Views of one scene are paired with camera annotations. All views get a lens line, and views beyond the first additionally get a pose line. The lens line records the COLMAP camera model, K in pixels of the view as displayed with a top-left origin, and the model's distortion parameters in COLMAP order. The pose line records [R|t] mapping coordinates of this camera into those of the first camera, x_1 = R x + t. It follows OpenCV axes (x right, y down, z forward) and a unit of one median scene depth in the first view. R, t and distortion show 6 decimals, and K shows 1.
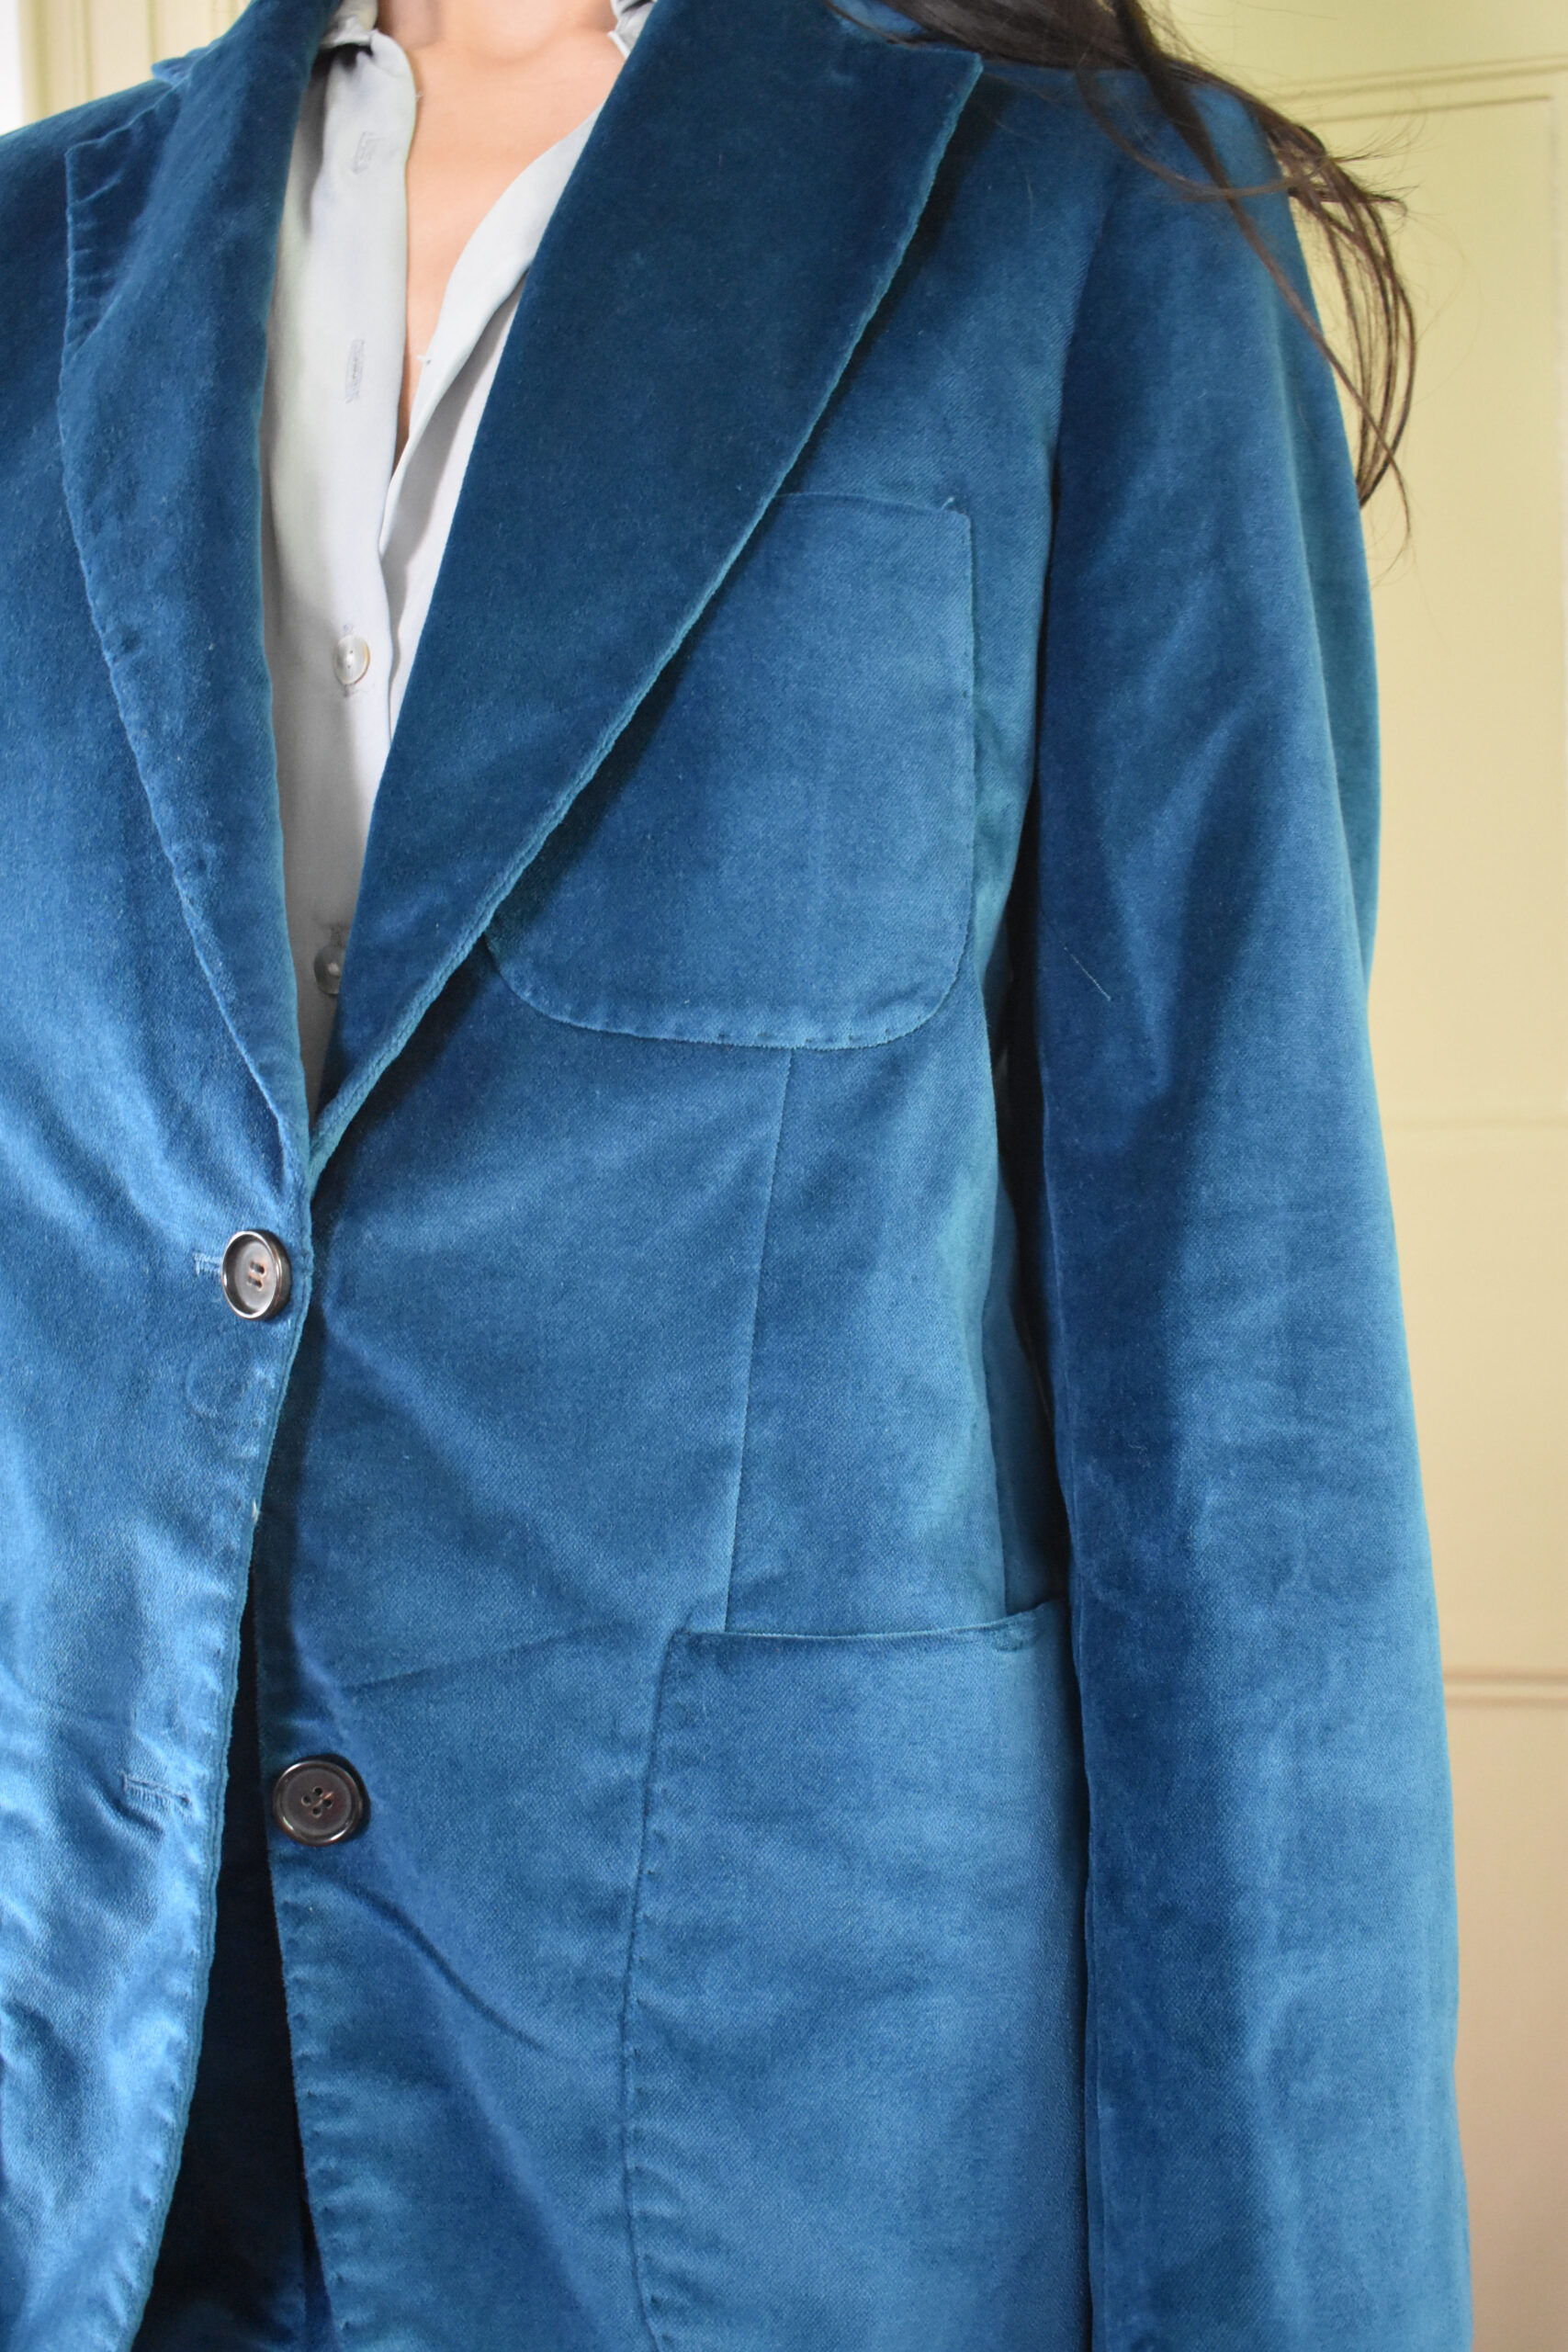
lens RADIAL K [[2507.9, 0, 784.1], [0, 2507.9, 1209.9], [0, 0, 1]] dist [-0.118361, -0.000226]
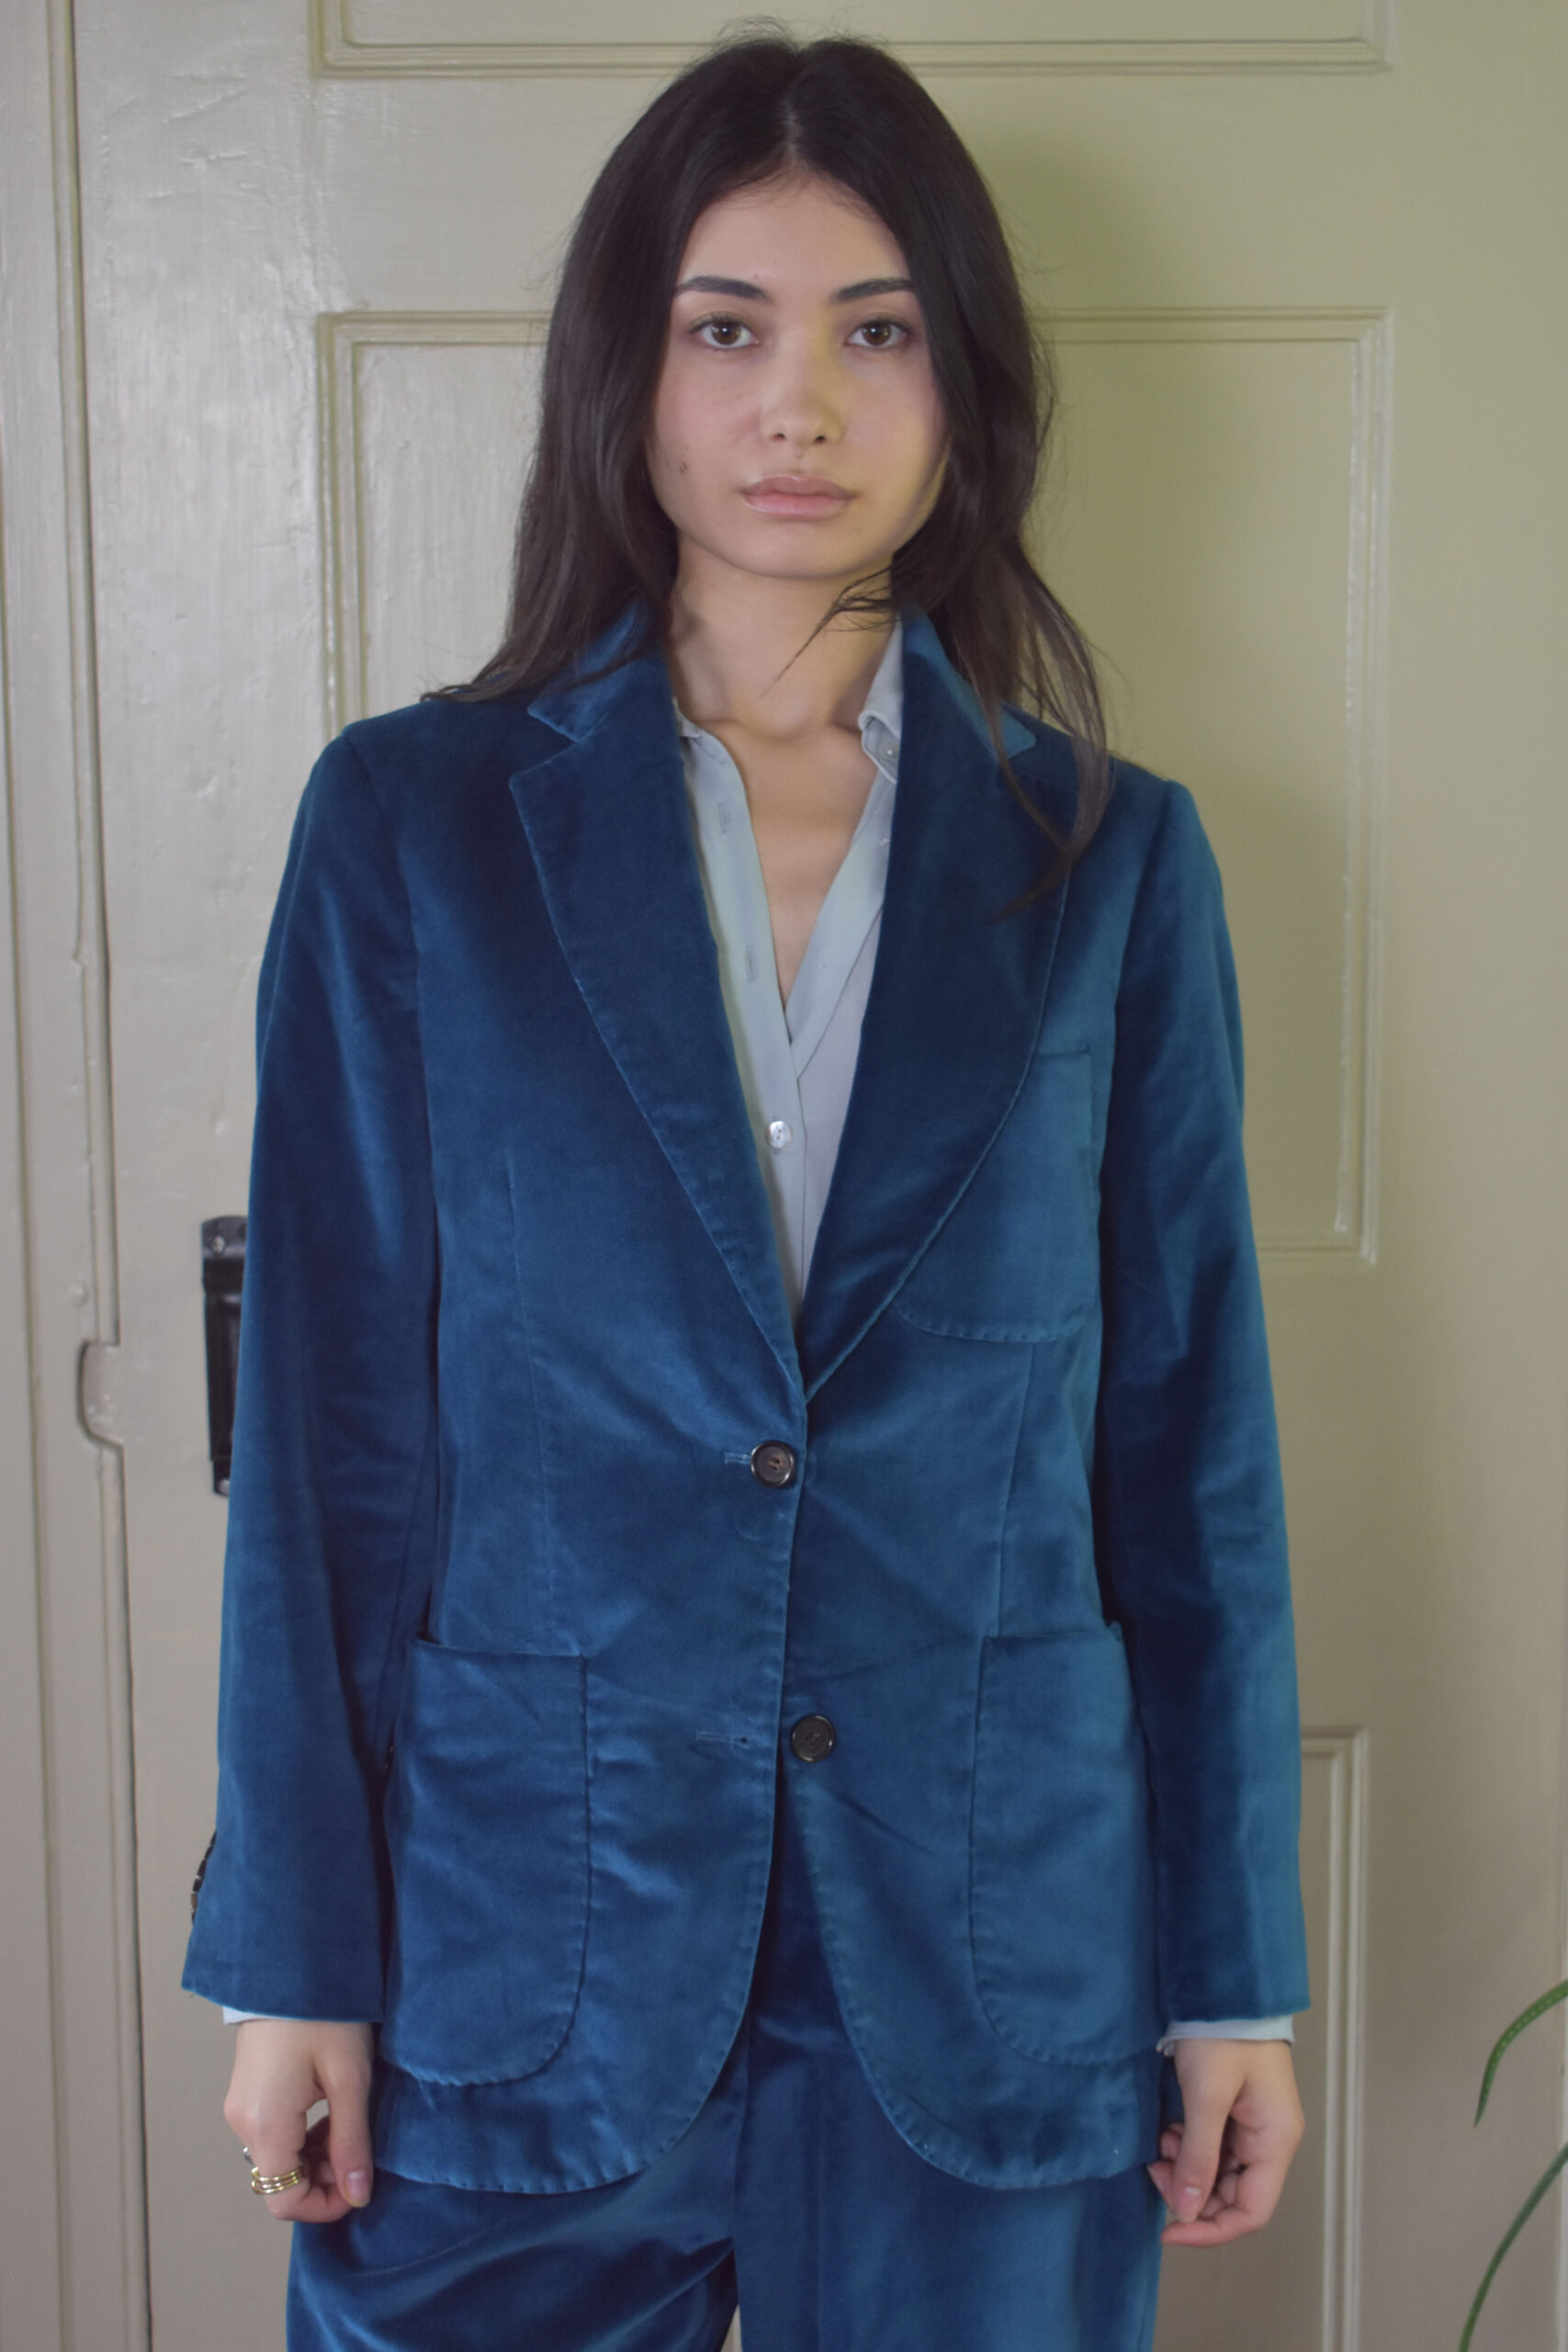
lens RADIAL K [[4127.4, 0, 784.0], [0, 4127.4, 1176.0], [0, 0, 1]] dist [-0.000361, 0.156835]
pose [[0.915823, -0.010265, 0.401451, -1.490376], [-0.003039, 0.999467, 0.032489, -0.301838], [-0.401570, -0.030974, 0.915304, -1.912734]]
